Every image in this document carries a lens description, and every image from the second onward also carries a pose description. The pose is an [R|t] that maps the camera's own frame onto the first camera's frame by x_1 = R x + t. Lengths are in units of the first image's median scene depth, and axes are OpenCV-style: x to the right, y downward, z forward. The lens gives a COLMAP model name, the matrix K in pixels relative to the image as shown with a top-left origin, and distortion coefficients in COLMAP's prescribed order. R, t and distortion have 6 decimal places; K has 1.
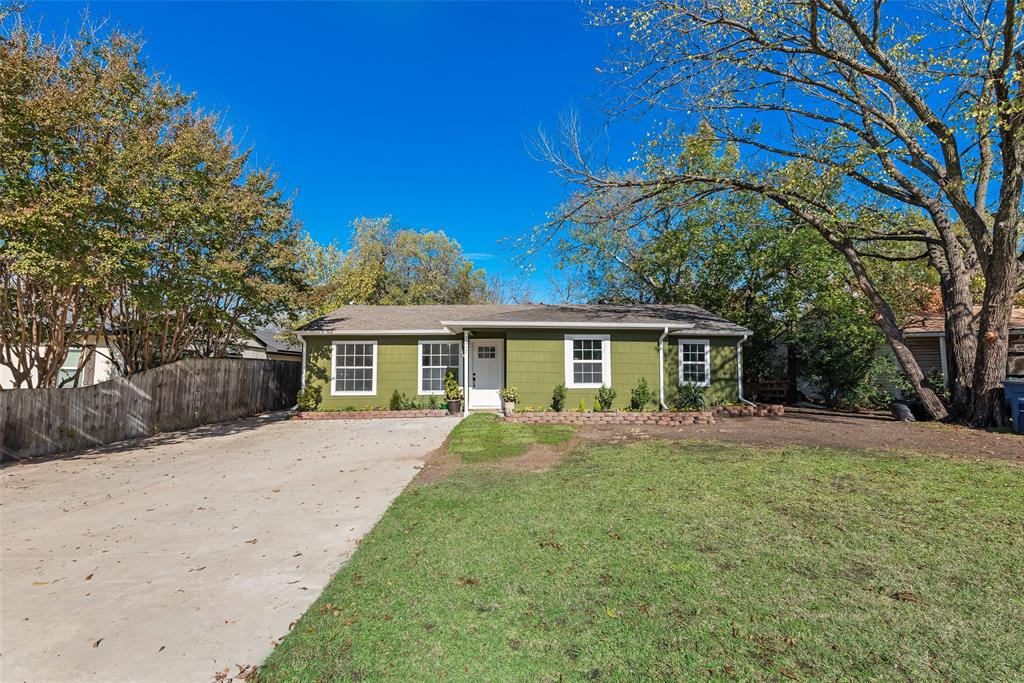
lens RADIAL K [[404.1, 0, 512.0], [0, 404.1, 341.5], [0, 0, 1]] dist [0.001788, 0.000073]
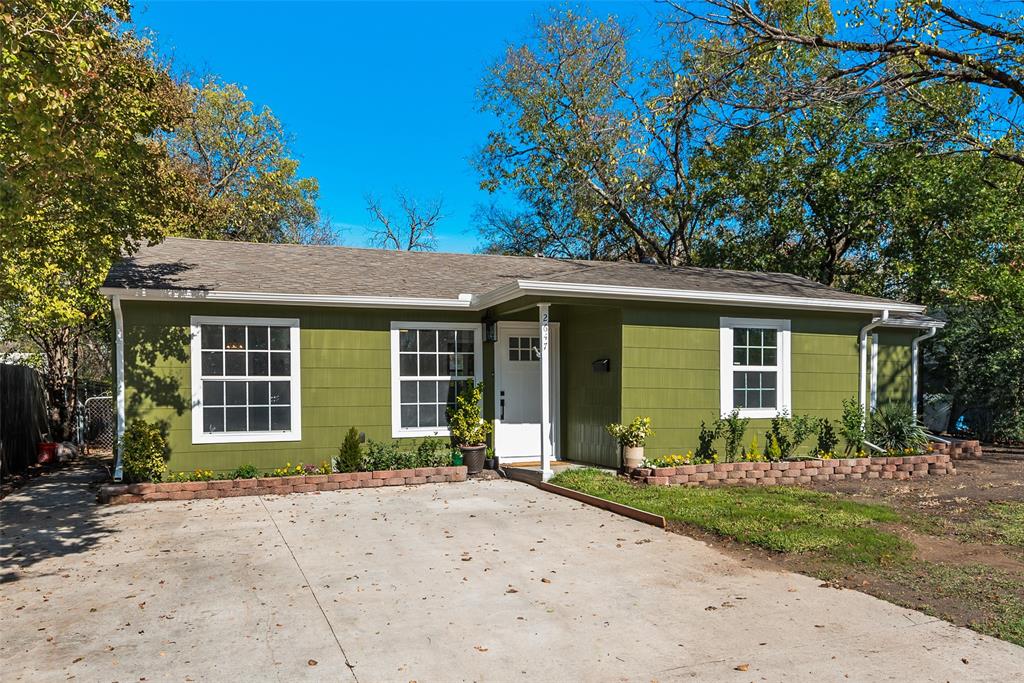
lens RADIAL K [[753.3, 0, 512.1], [0, 753.3, 404.2], [0, 0, 1]] dist [0.002275, 0.000992]
pose [[0.942656, -0.007545, 0.333680, -0.393318], [-0.023468, 0.995772, 0.088812, 0.012807], [-0.332939, -0.091549, 0.938494, 0.135741]]
